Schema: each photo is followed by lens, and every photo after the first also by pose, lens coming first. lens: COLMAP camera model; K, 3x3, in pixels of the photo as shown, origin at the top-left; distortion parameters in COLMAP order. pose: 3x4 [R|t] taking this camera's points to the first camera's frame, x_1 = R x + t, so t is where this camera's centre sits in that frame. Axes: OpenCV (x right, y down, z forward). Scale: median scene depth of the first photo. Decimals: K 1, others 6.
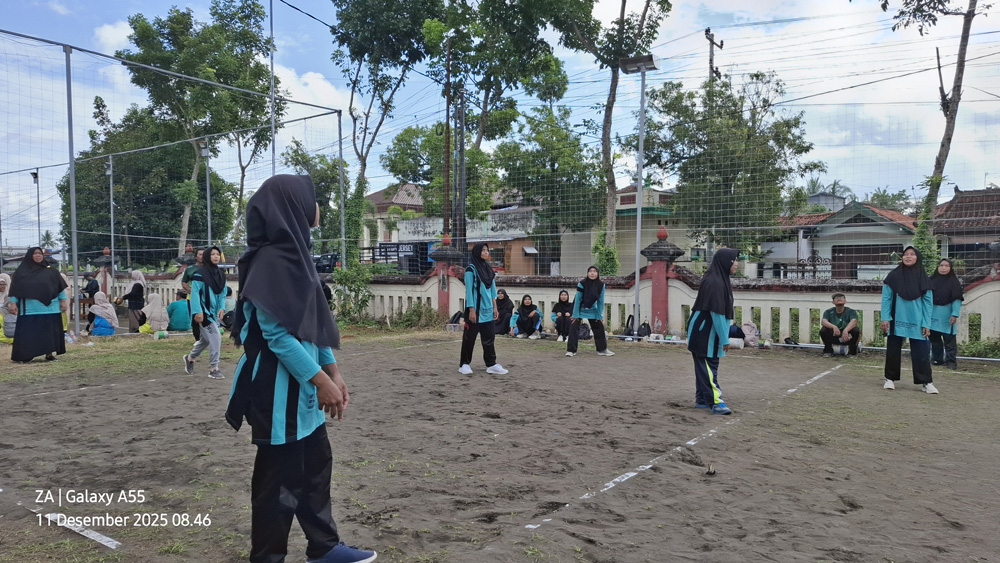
lens RADIAL K [[700.4, 0, 506.9], [0, 700.4, 286.4], [0, 0, 1]] dist [0.063695, -0.072874]
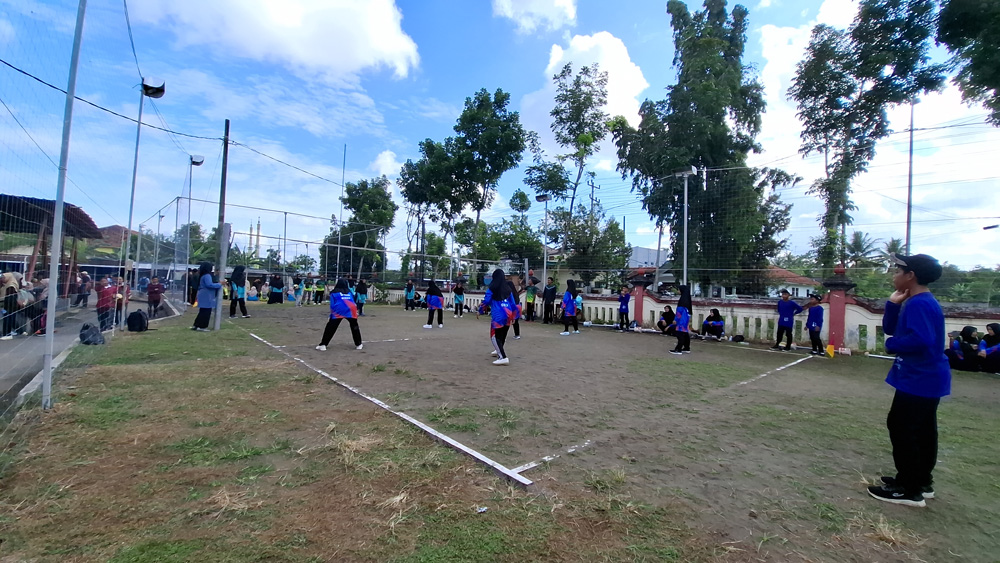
lens RADIAL K [[365.6, 0, 501.0], [0, 365.6, 277.3], [0, 0, 1]] dist [-0.018866, -0.001518]
pose [[0.986528, 0.022086, -0.162096, 0.384049], [-0.030752, 0.998217, -0.051149, 0.004871], [0.160678, 0.055444, 0.985448, -0.274726]]
